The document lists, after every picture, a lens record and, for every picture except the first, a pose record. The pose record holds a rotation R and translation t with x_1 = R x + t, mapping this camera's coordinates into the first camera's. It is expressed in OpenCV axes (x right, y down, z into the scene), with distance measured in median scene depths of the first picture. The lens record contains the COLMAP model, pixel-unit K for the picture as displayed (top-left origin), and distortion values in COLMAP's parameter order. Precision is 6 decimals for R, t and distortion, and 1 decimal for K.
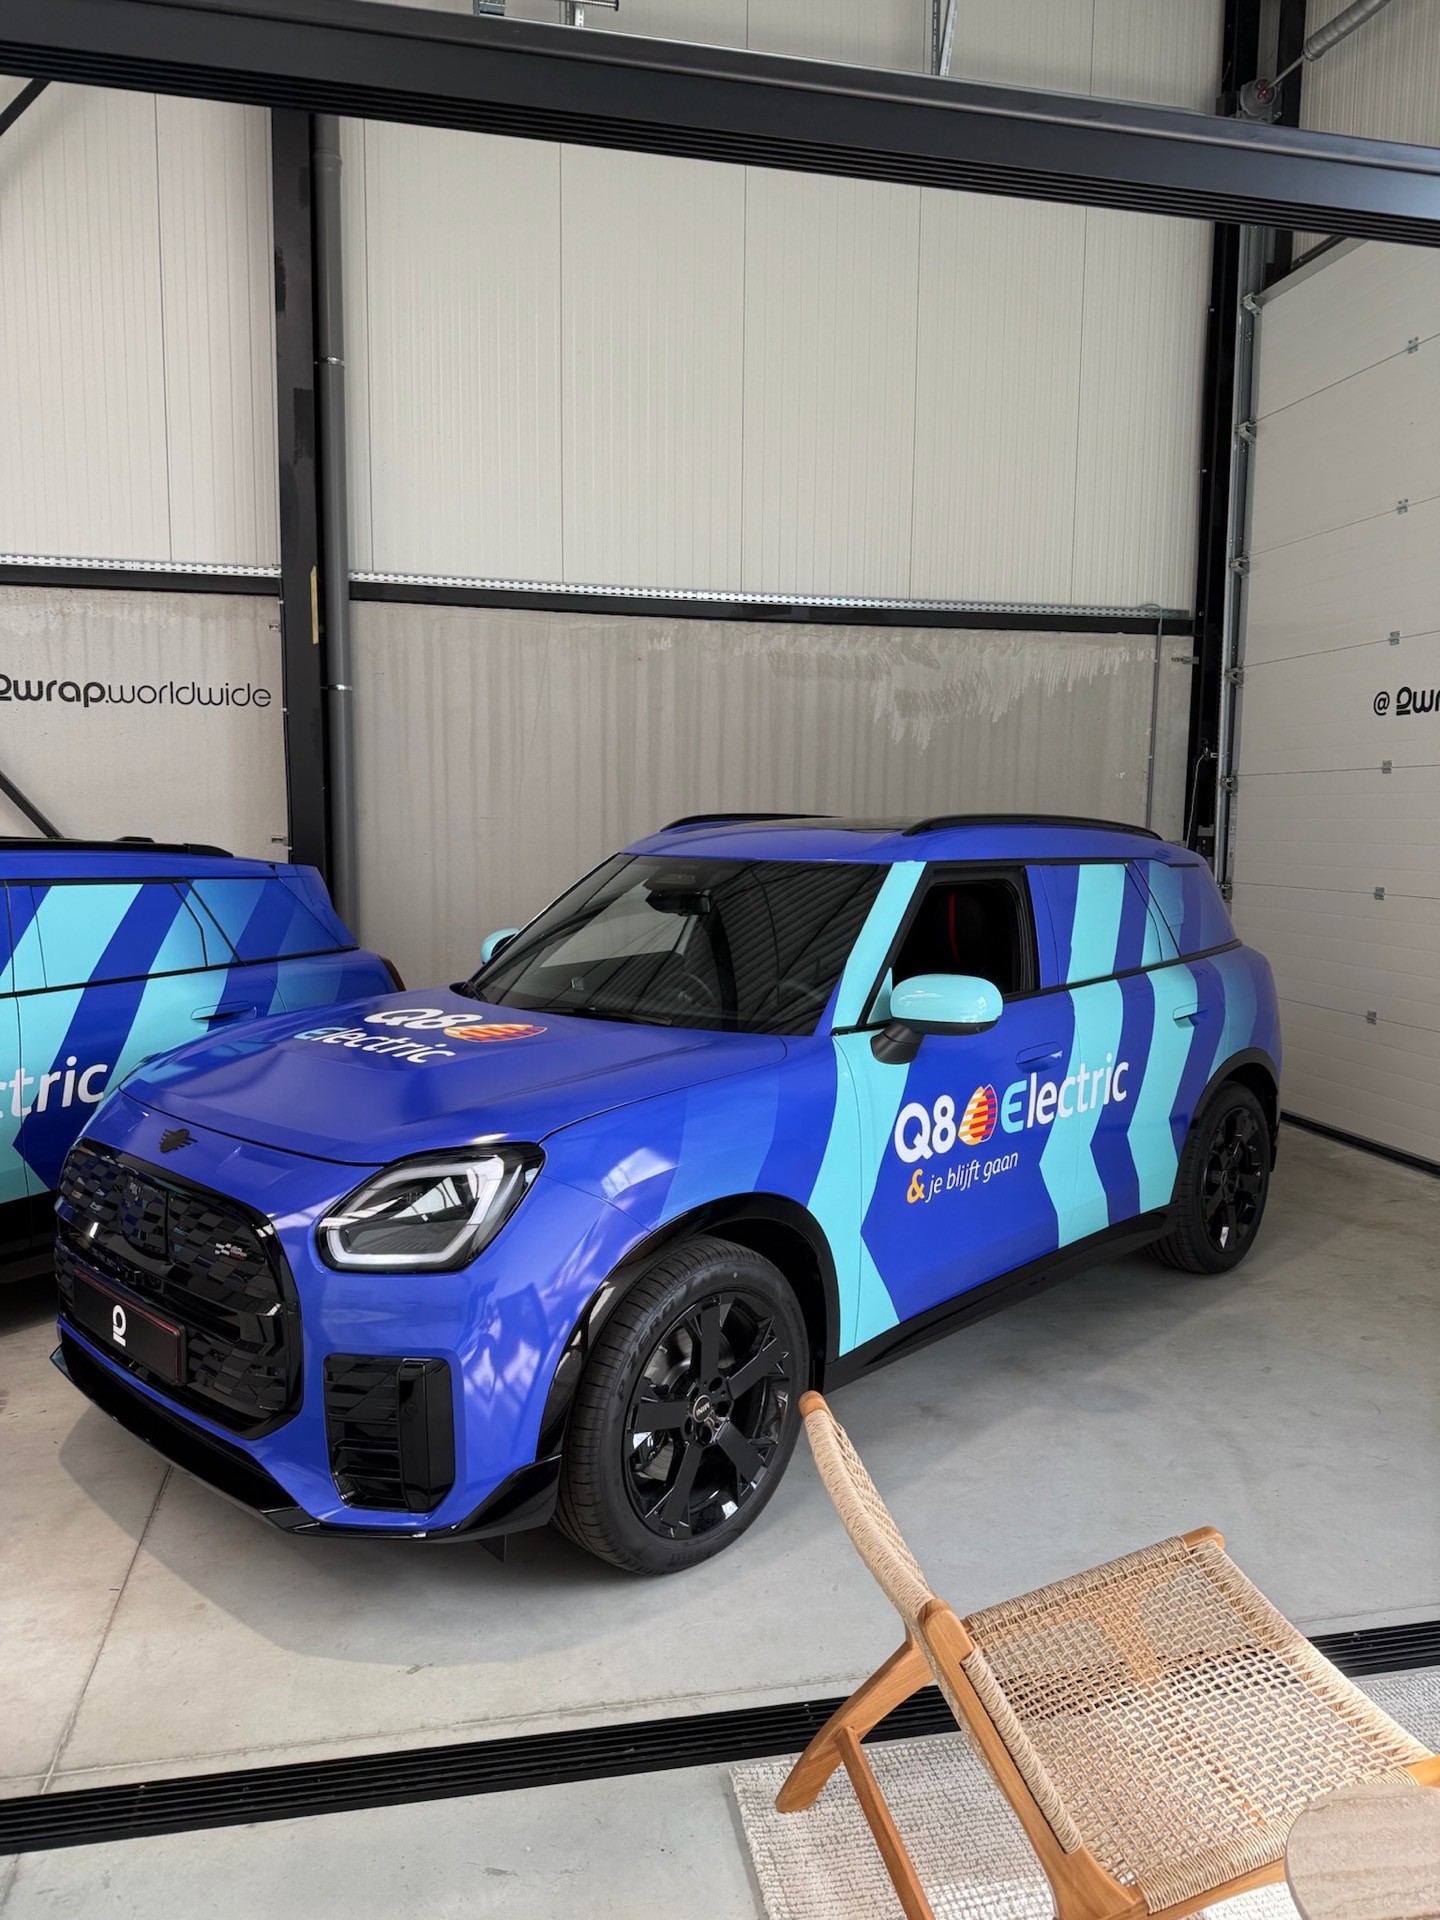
lens RADIAL K [[1336.1, 0, 727.2], [0, 1336.1, 970.6], [0, 0, 1]] dist [0.151704, -0.260862]
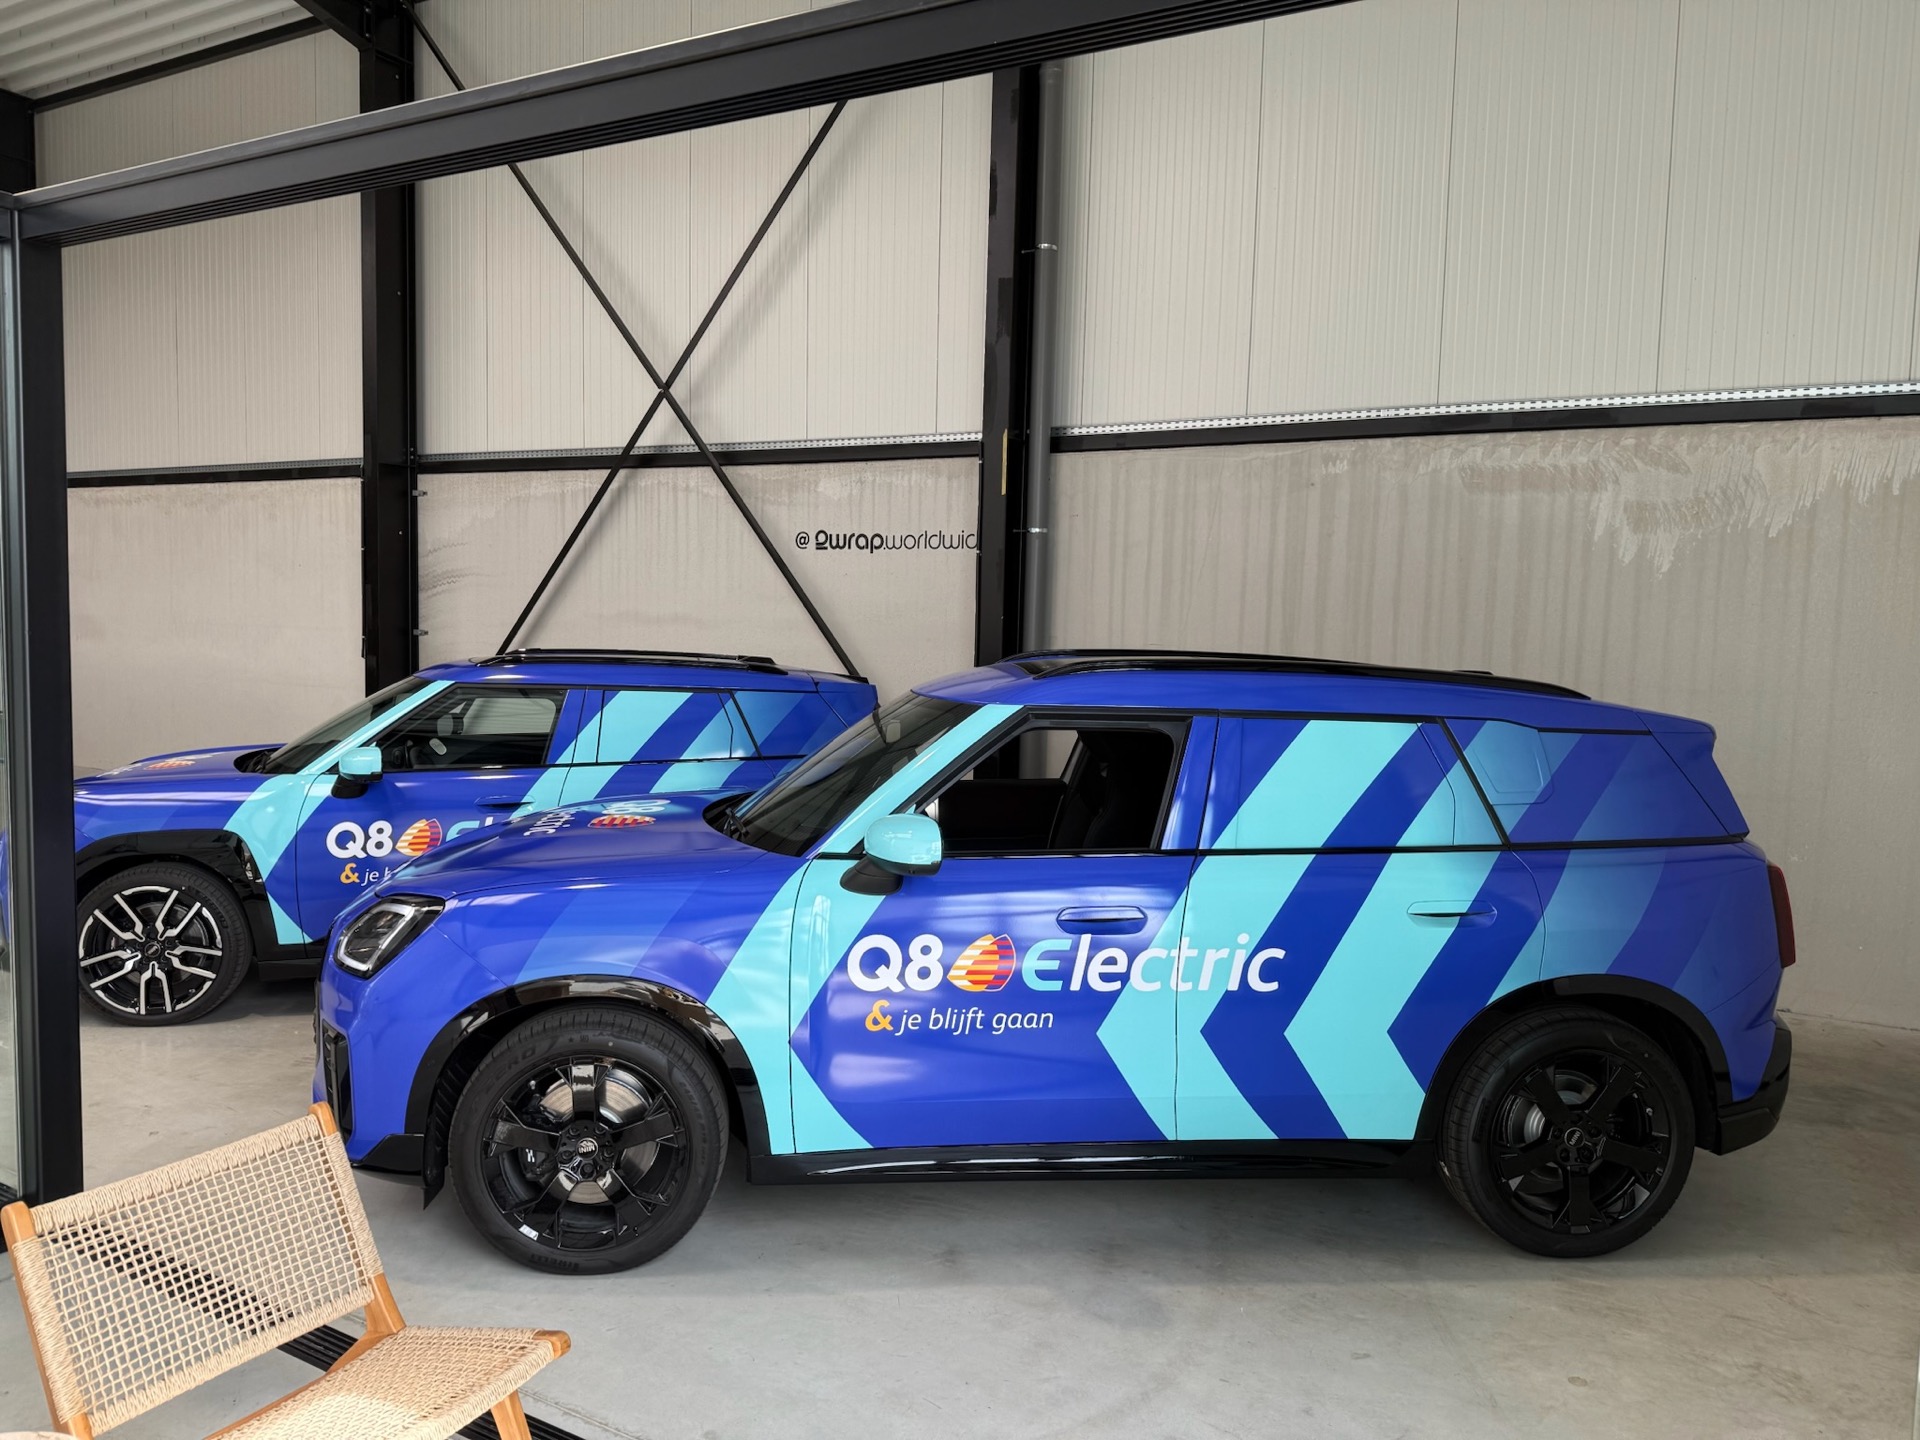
lens RADIAL K [[1336.1, 0, 953.8], [0, 1336.1, 718.4], [0, 0, 1]] dist [0.151704, -0.260862]
pose [[0.748505, 0.059904, -0.660418, 0.405054], [-0.091331, 0.995733, -0.013194, -0.028334], [0.656810, 0.070193, 0.750782, 0.114595]]
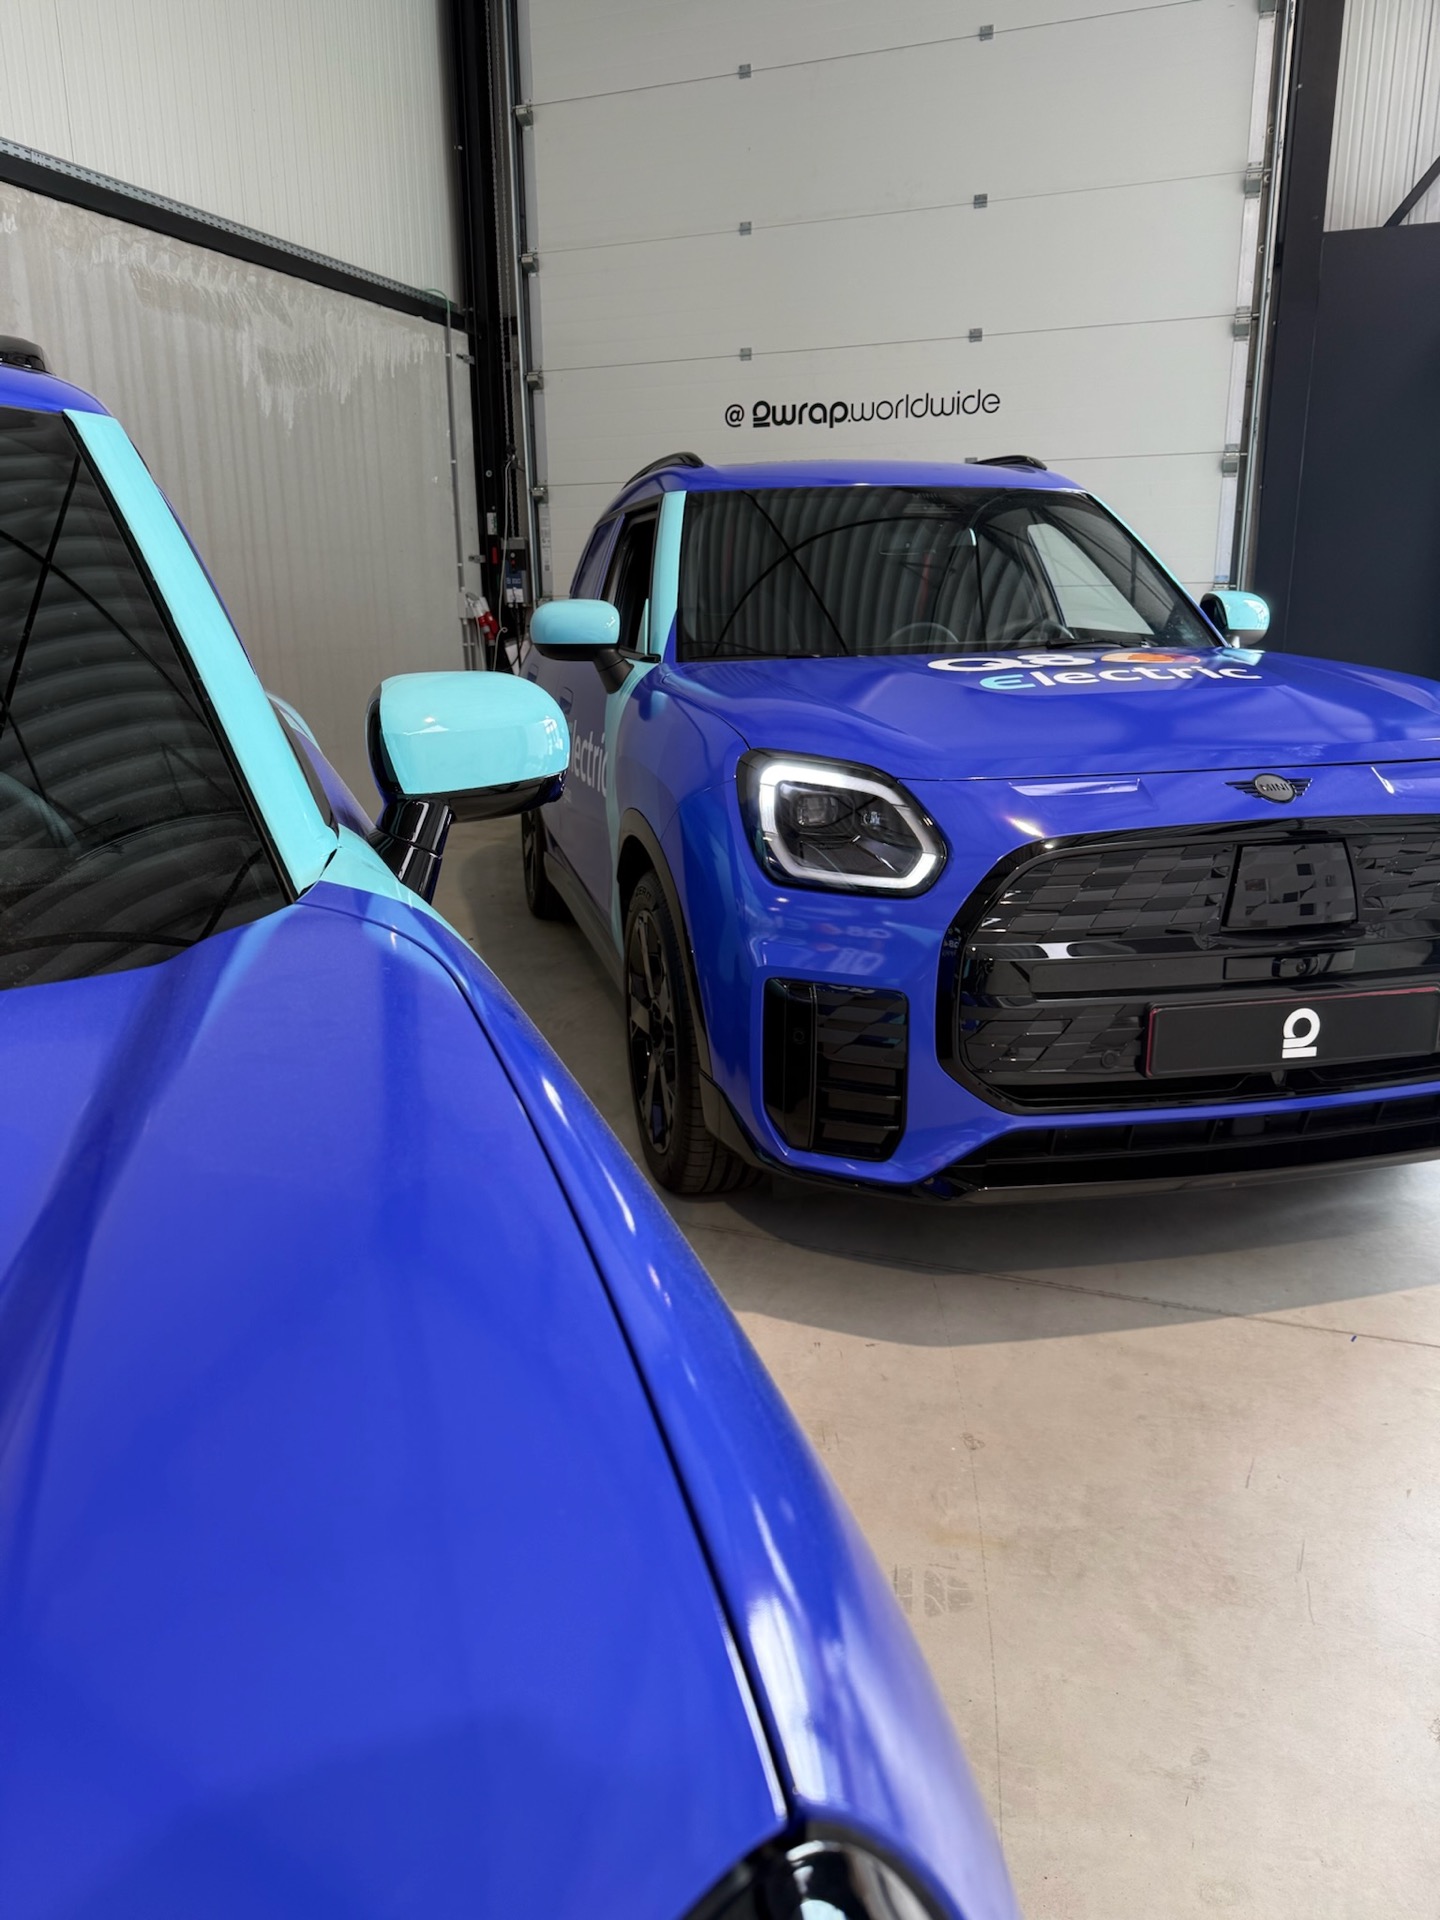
lens RADIAL K [[1359.4, 0, 713.0], [0, 1359.4, 961.6], [0, 0, 1]] dist [0.043801, -0.048900]
pose [[0.549666, -0.229398, 0.803271, -0.494237], [0.110446, 0.973073, 0.202314, 0.011849], [-0.828051, -0.022487, 0.560201, 0.337492]]
